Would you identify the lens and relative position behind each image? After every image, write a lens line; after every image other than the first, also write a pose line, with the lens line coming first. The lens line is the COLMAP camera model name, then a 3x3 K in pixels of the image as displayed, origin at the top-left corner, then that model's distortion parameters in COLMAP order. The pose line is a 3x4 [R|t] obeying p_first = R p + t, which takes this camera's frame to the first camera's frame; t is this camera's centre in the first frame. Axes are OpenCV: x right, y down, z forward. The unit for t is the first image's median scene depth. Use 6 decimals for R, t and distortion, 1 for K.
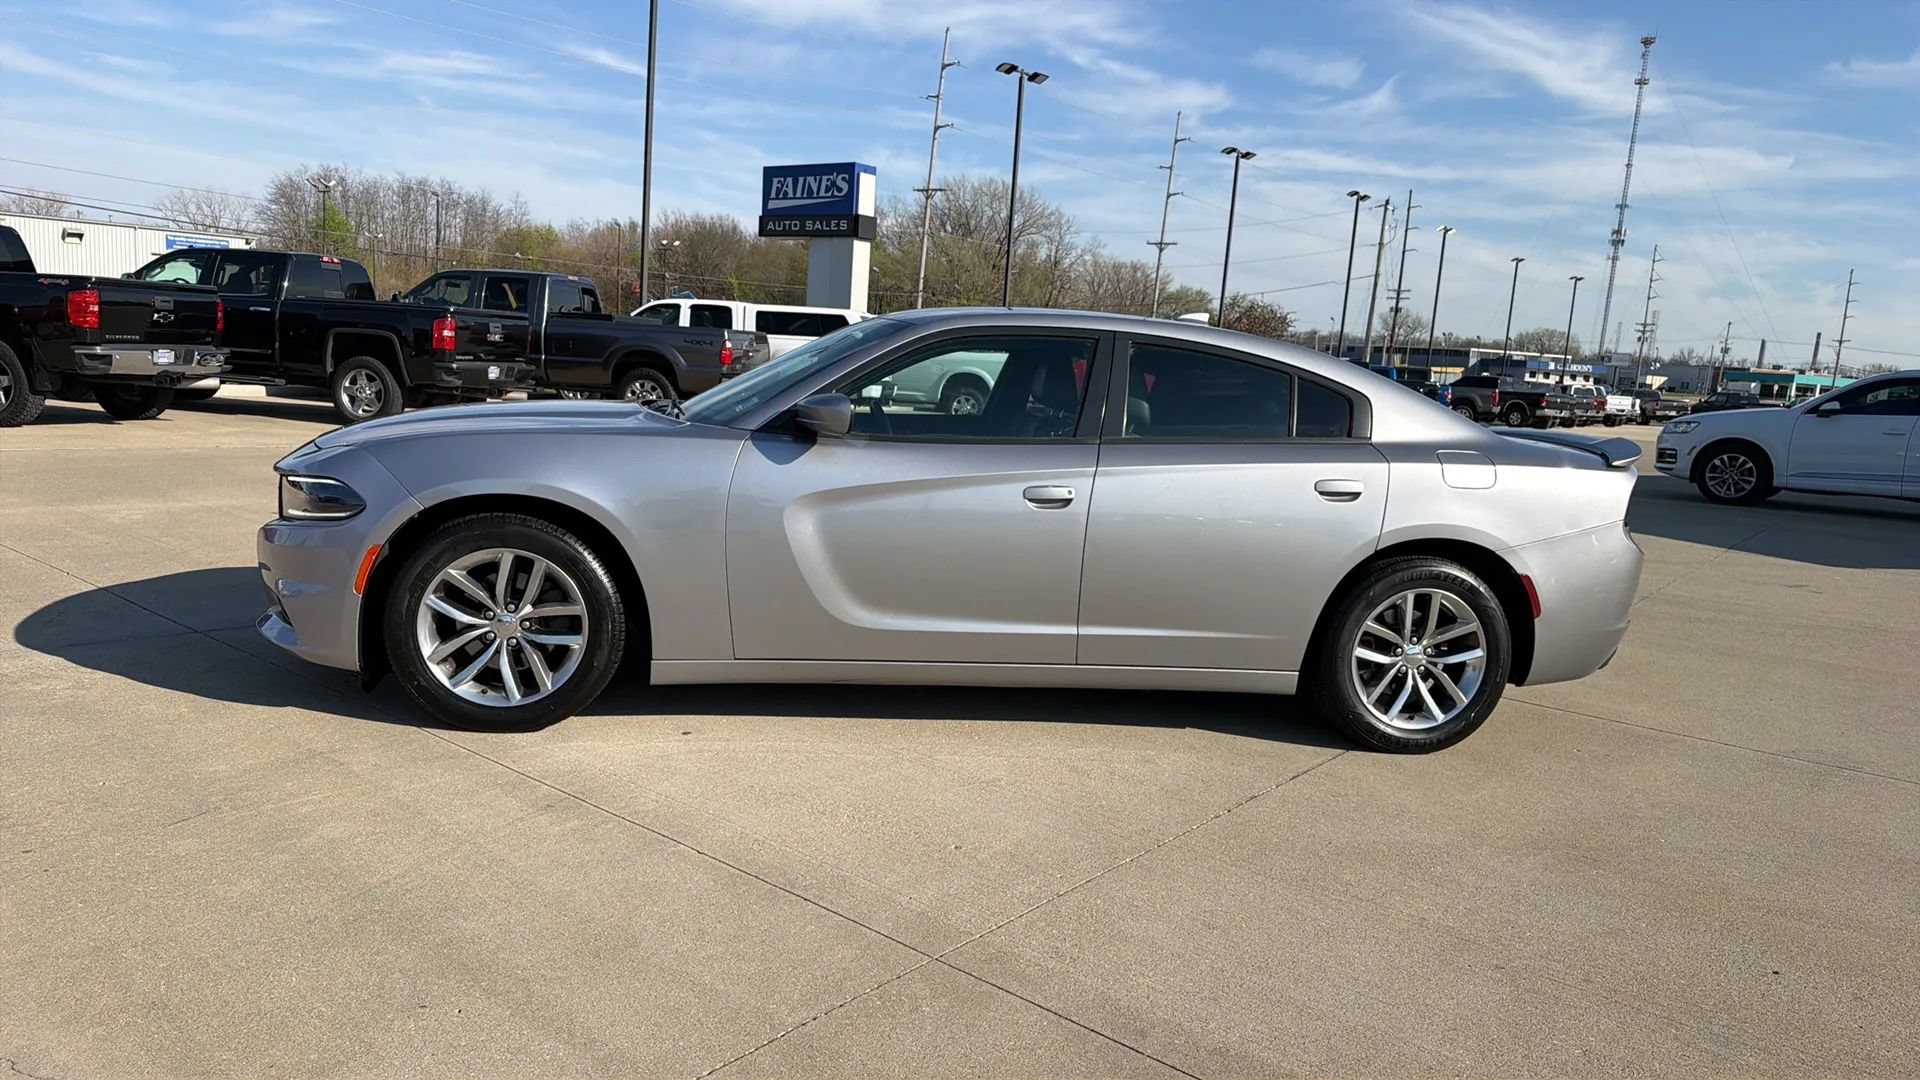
lens RADIAL K [[1298.4, 0, 946.4], [0, 1298.4, 555.5], [0, 0, 1]] dist [0.036304, -0.046805]
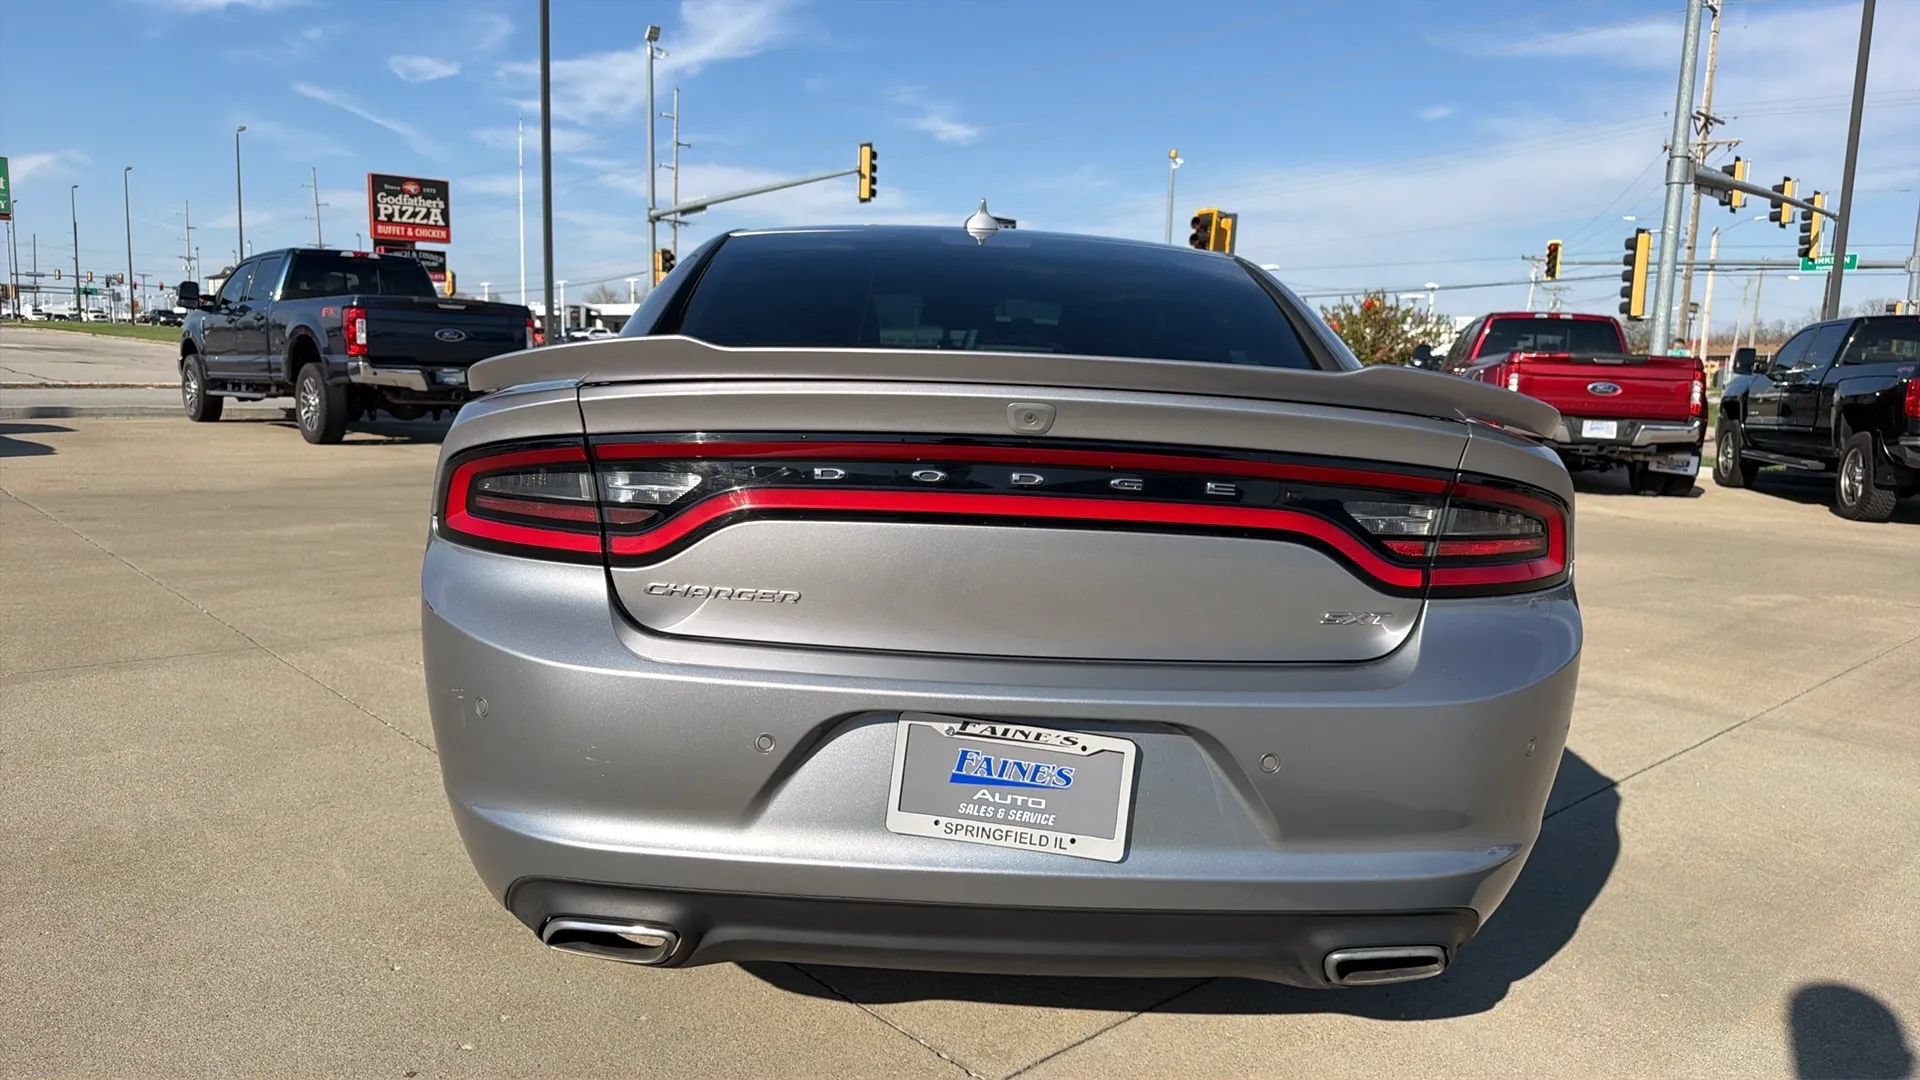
lens RADIAL K [[1298.4, 0, 940.7], [0, 1298.4, 536.4], [0, 0, 1]] dist [0.036304, -0.046805]
pose [[-0.139826, 0.057388, -0.988512, 0.144794], [-0.198458, 0.976438, 0.084759, -0.013865], [0.970084, 0.208029, -0.125143, 0.192126]]
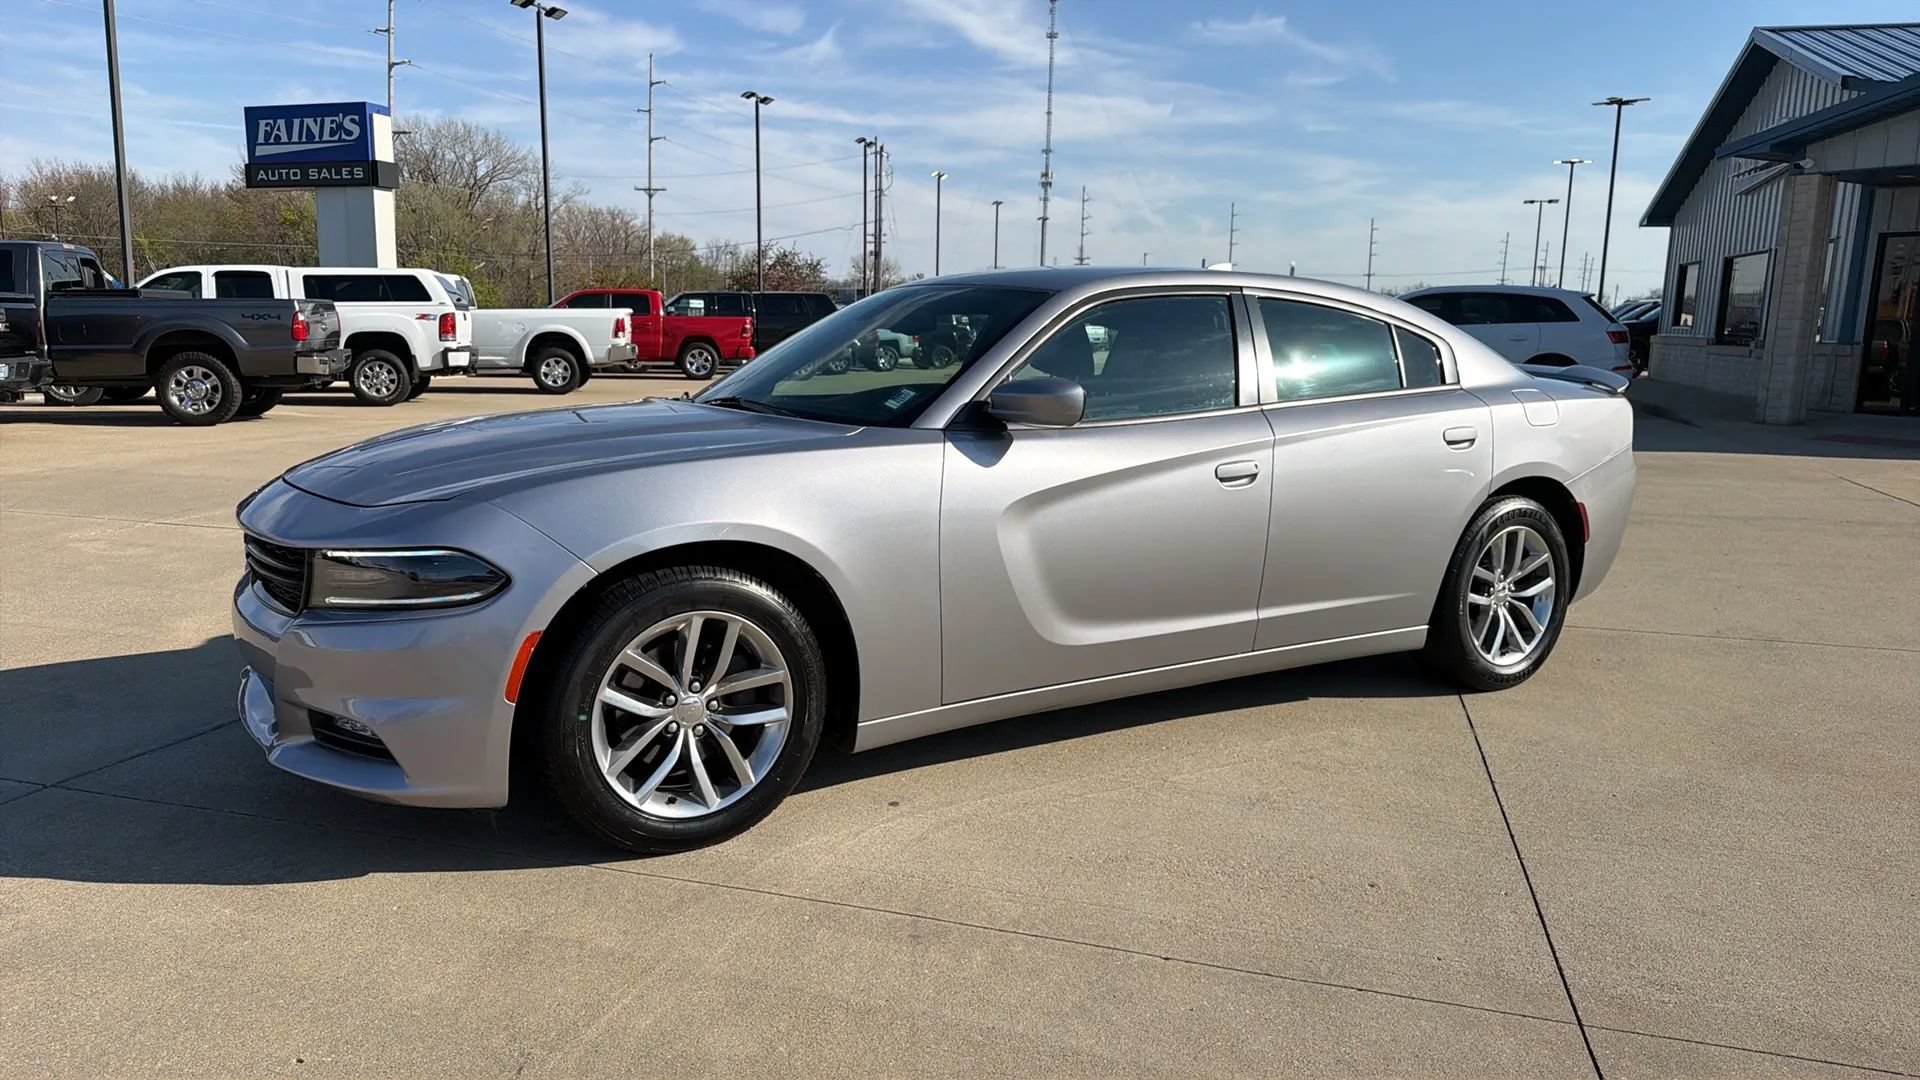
lens RADIAL K [[1298.4, 0, 939.4], [0, 1298.4, 546.9], [0, 0, 1]] dist [0.036304, -0.046805]
pose [[0.925076, -0.116625, 0.361433, -0.064884], [0.104795, 0.993121, 0.052234, -0.009224], [-0.365038, -0.010443, 0.930934, 0.033070]]
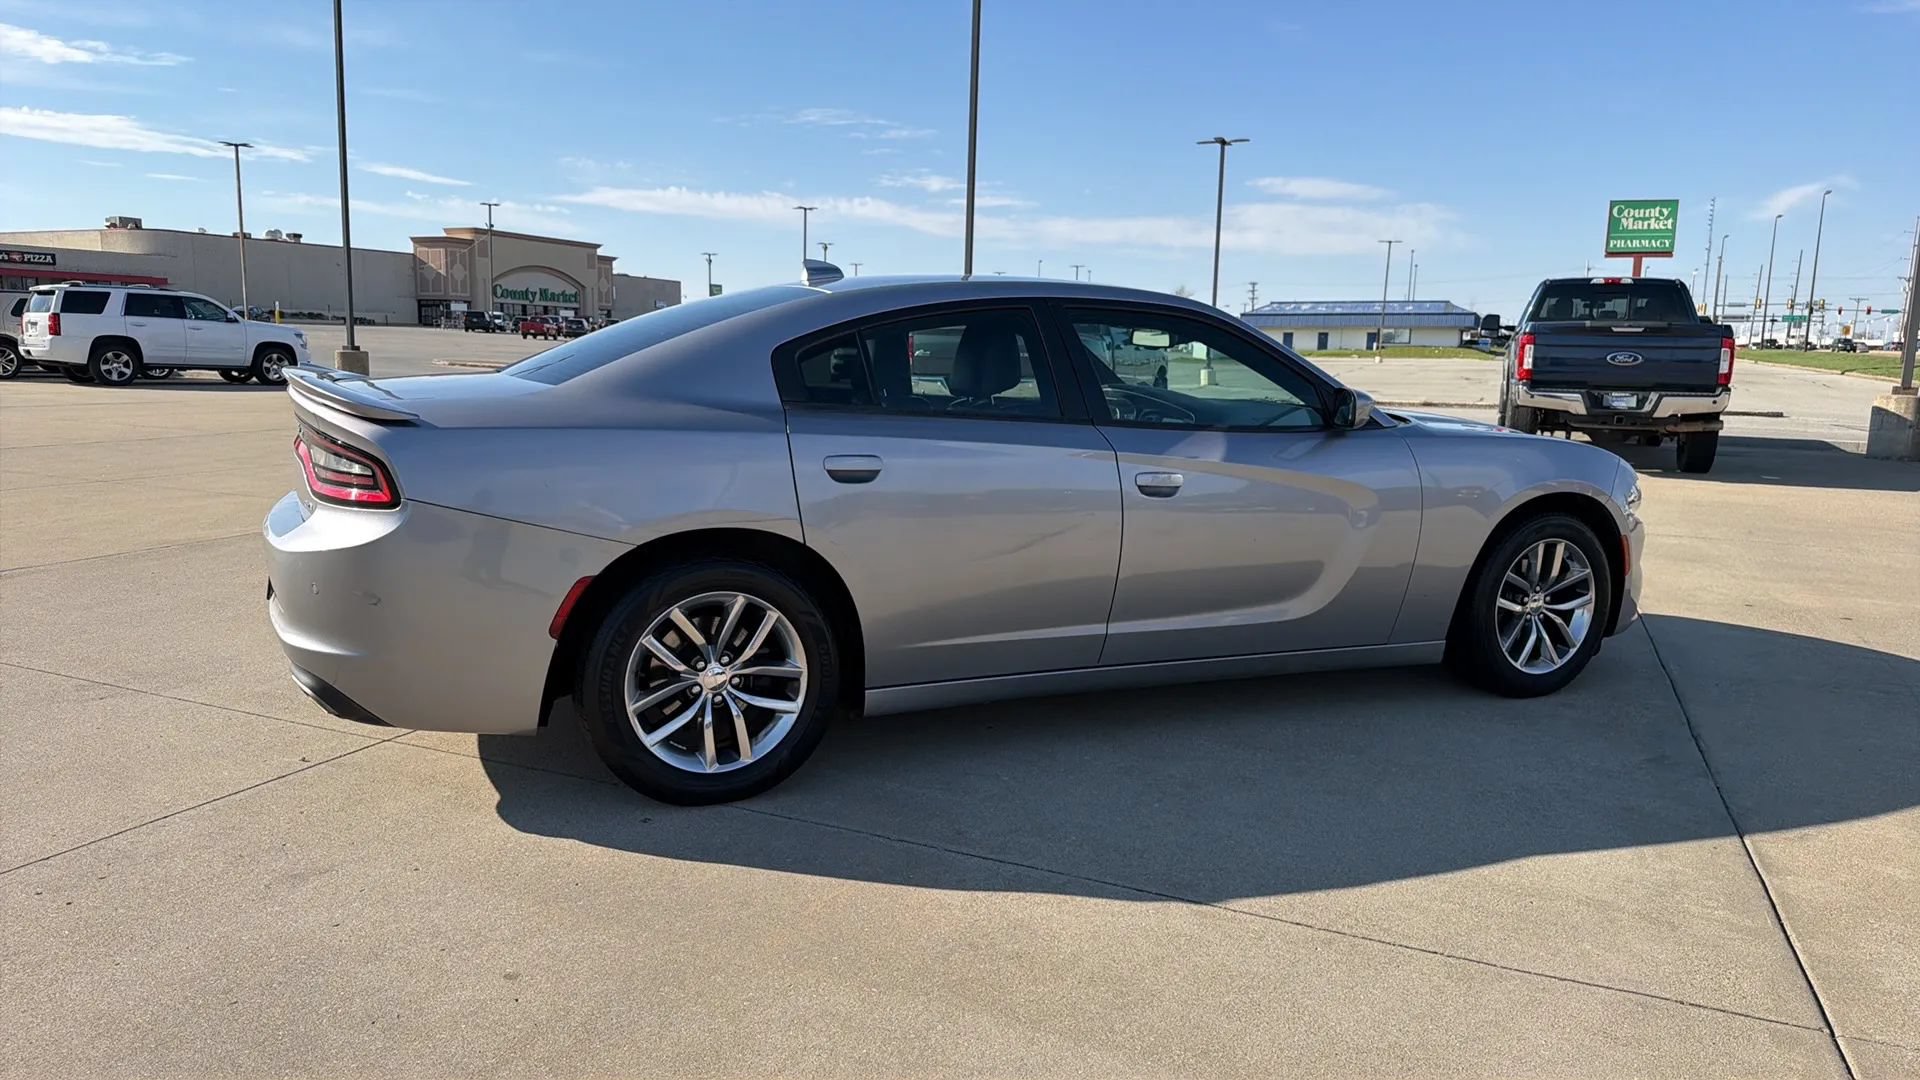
lens RADIAL K [[1298.4, 0, 930.4], [0, 1298.4, 531.4], [0, 0, 1]] dist [0.036304, -0.046805]
pose [[-0.963204, -0.051165, -0.263855, 0.059759], [-0.125819, 0.953339, 0.274436, -0.045674], [0.237501, 0.297536, -0.924698, 0.325788]]
